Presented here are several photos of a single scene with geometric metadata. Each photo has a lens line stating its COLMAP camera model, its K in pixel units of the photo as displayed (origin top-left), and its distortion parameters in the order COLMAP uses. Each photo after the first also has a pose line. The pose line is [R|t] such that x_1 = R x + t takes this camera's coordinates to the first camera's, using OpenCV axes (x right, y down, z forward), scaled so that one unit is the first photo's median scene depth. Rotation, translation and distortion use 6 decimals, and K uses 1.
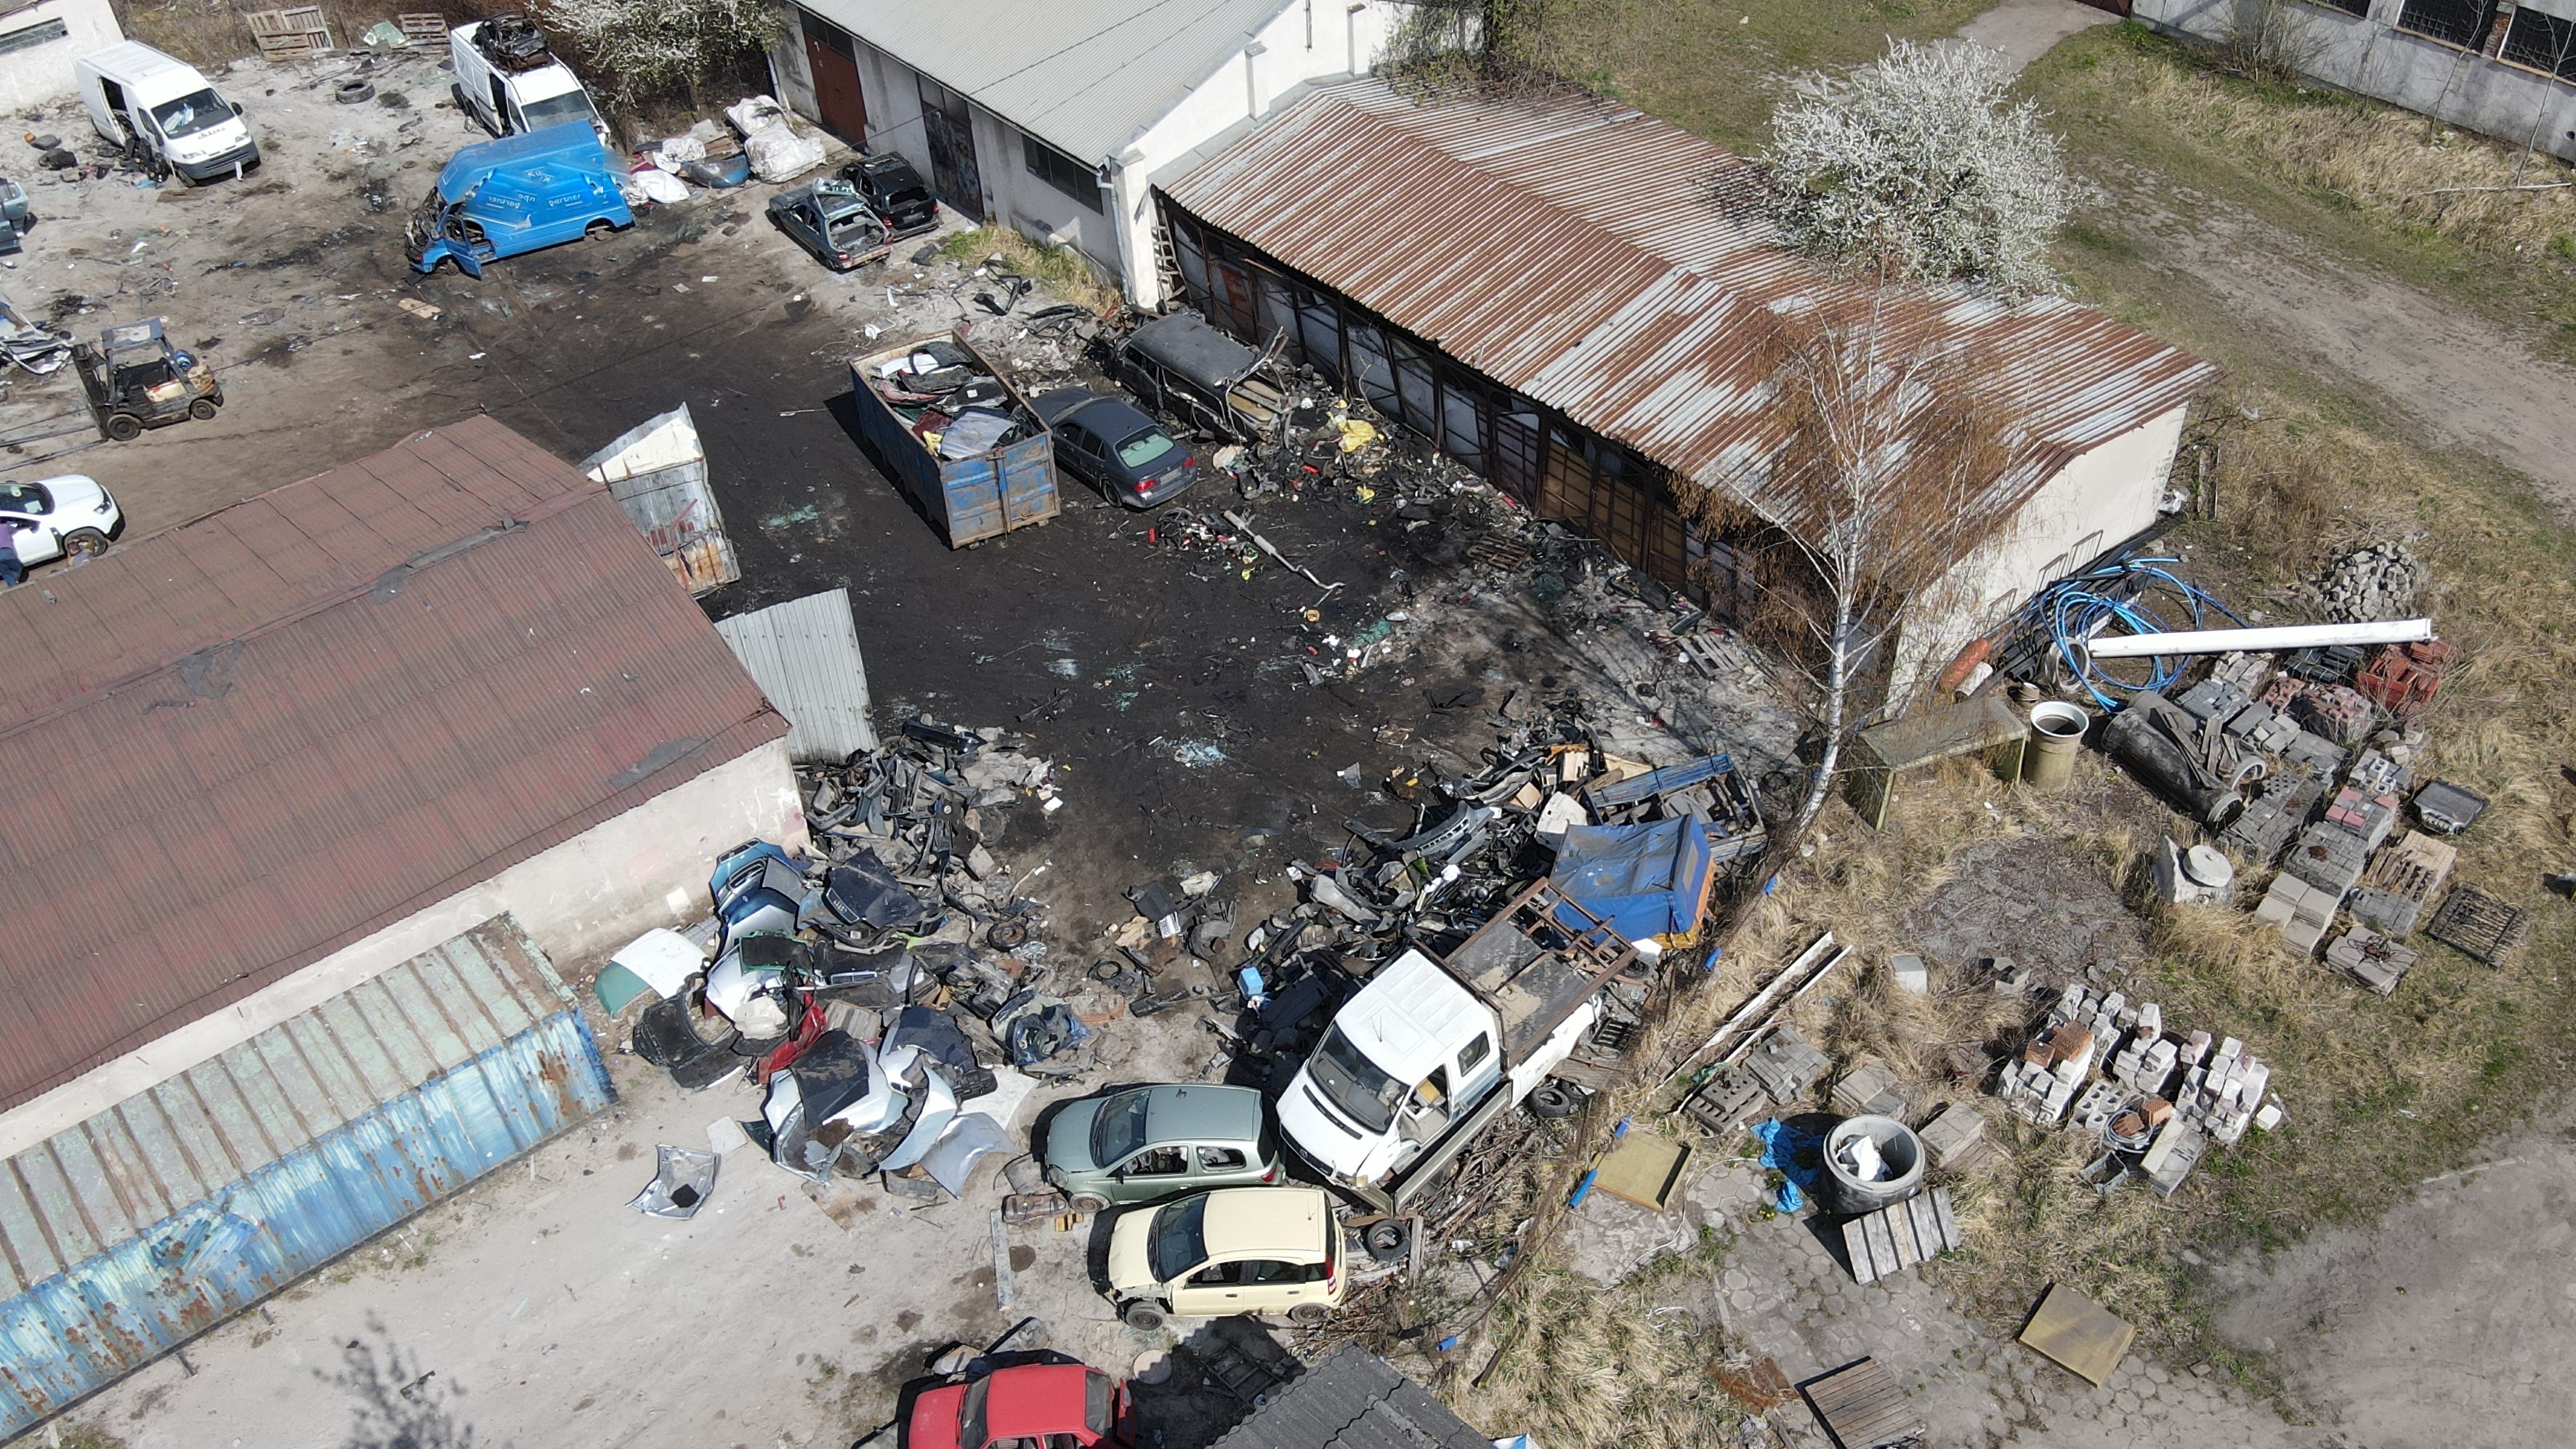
lens RADIAL K [[1875.7, 0, 1288.0], [0, 1875.7, 724.5], [0, 0, 1]] dist [-0.001124, -0.002470]
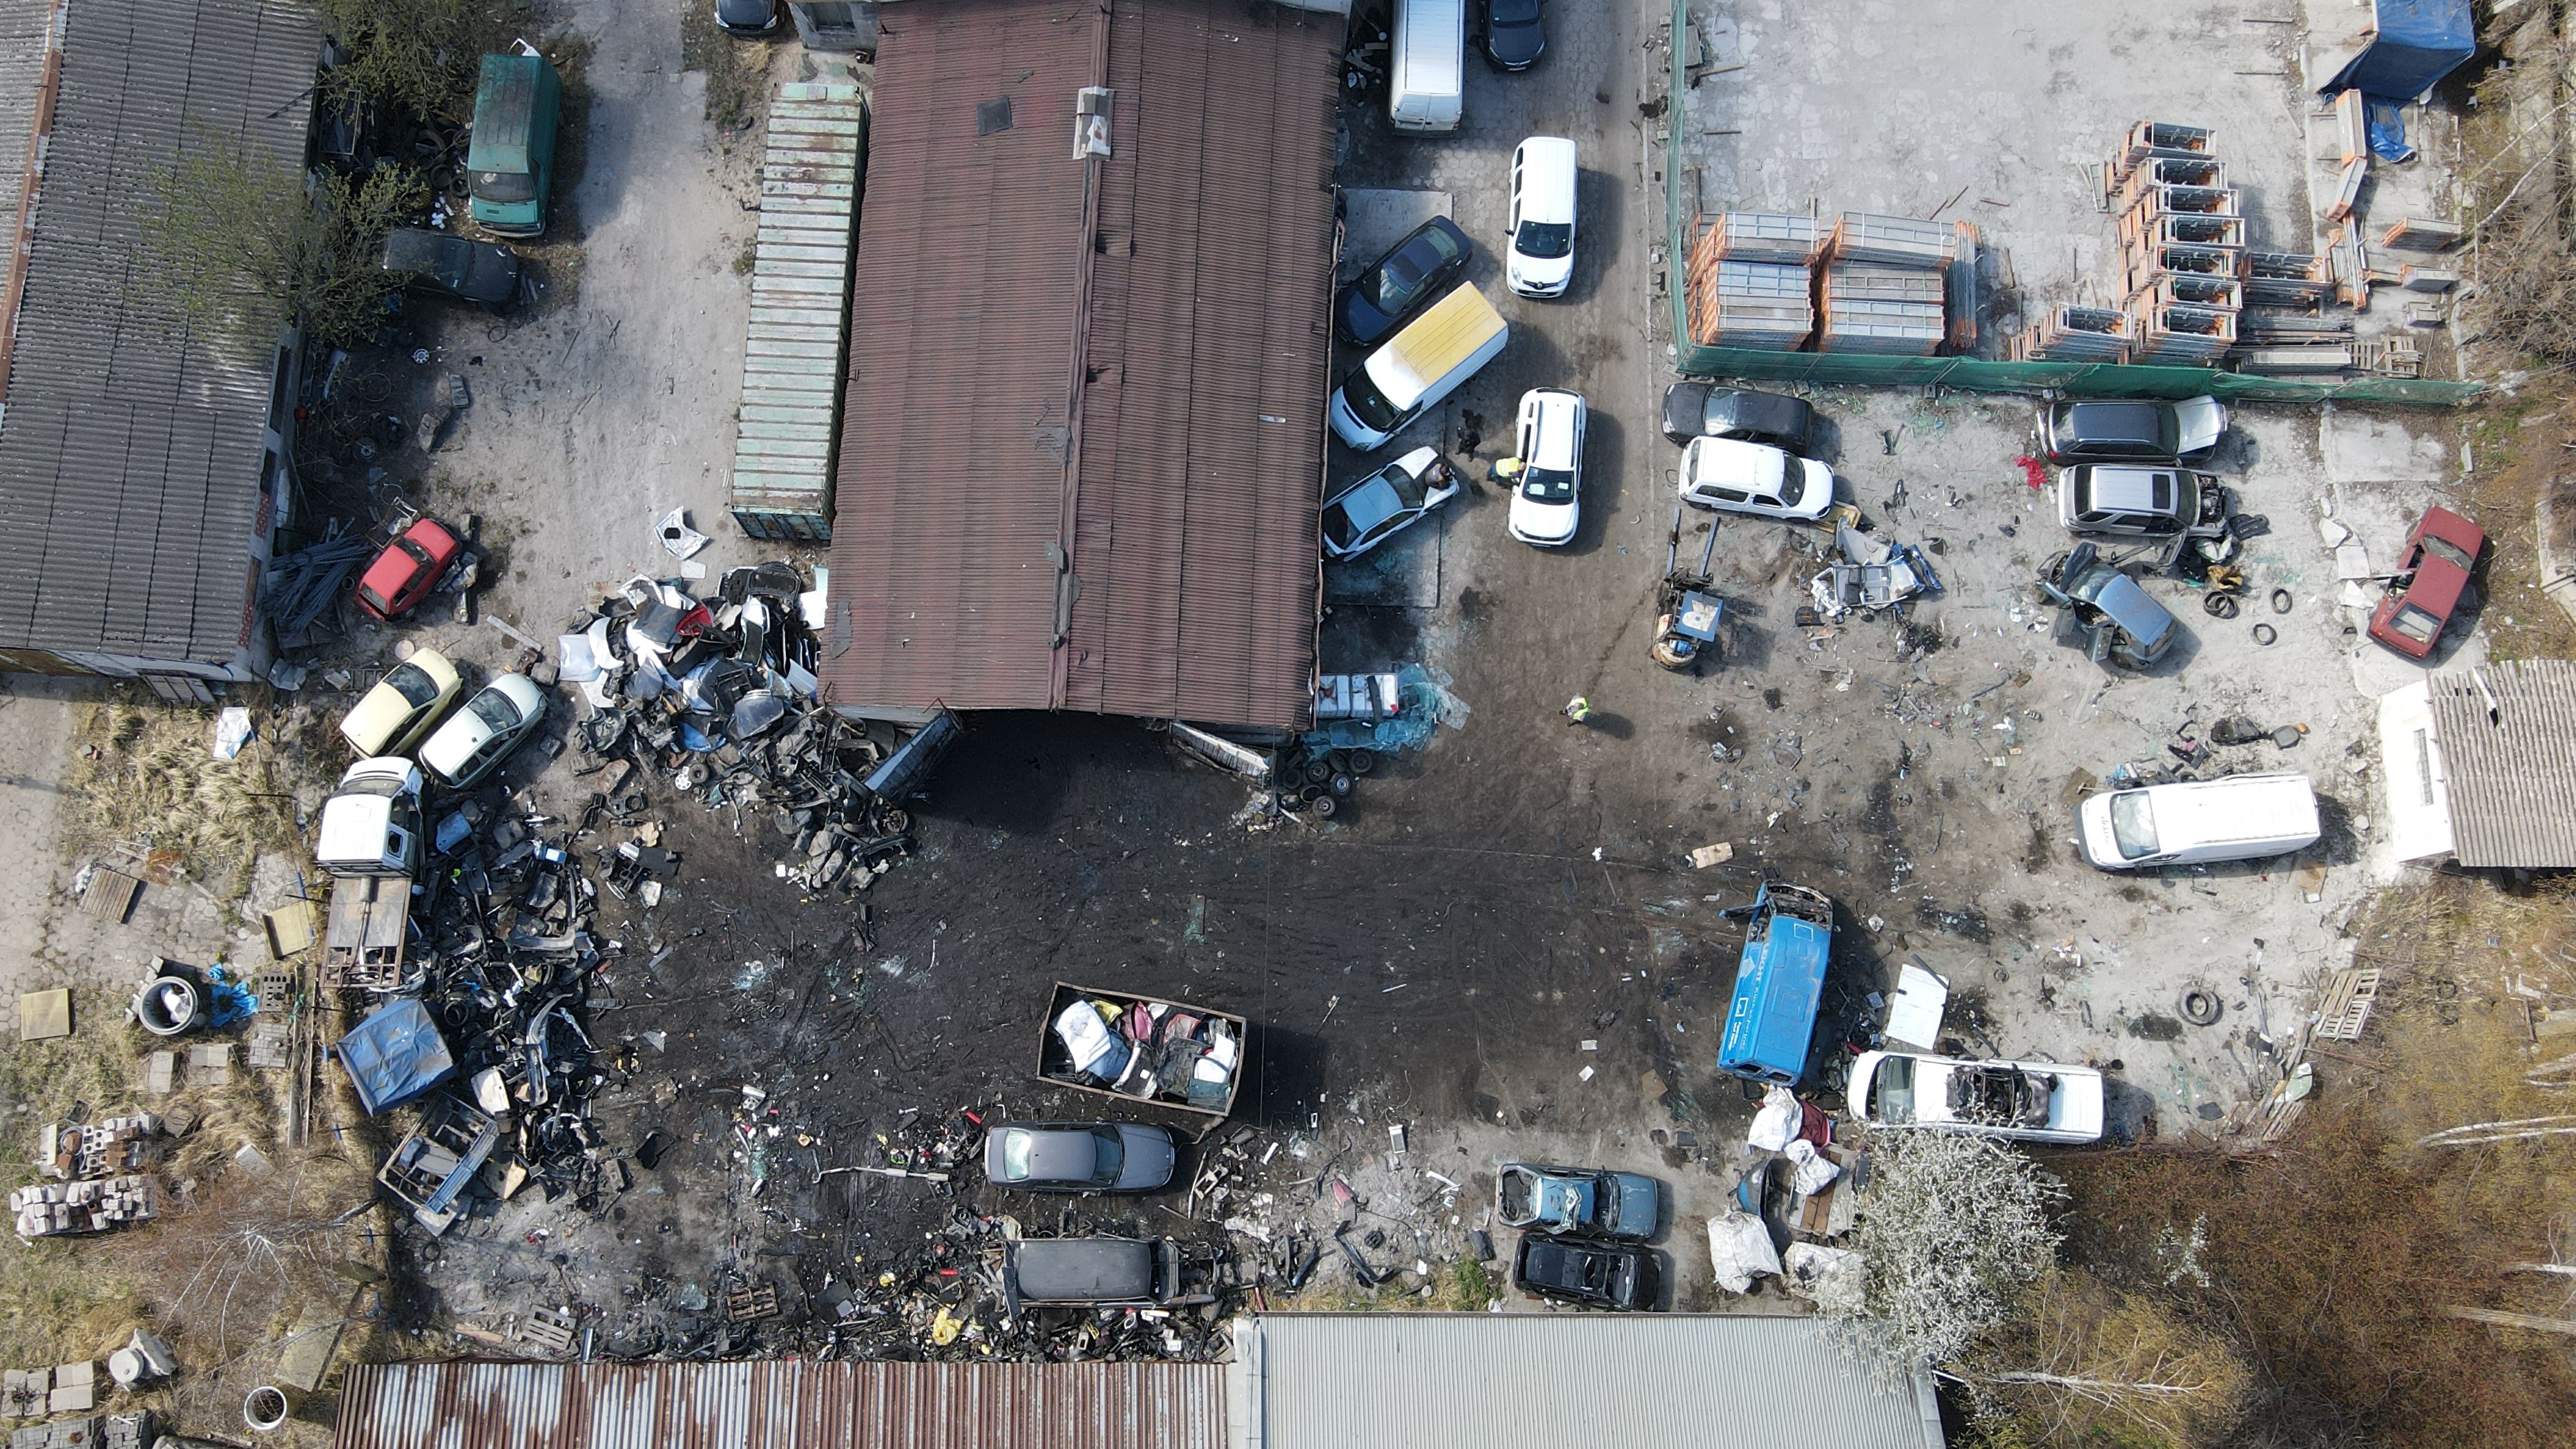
lens RADIAL K [[1875.8, 0, 1288.0], [0, 1875.8, 724.5], [0, 0, 1]] dist [-0.001124, -0.002470]
pose [[-0.672195, 0.723163, -0.158710, -0.220666], [-0.579578, -0.380586, 0.720585, -1.111770], [0.460698, 0.576359, 0.674958, 0.099508]]
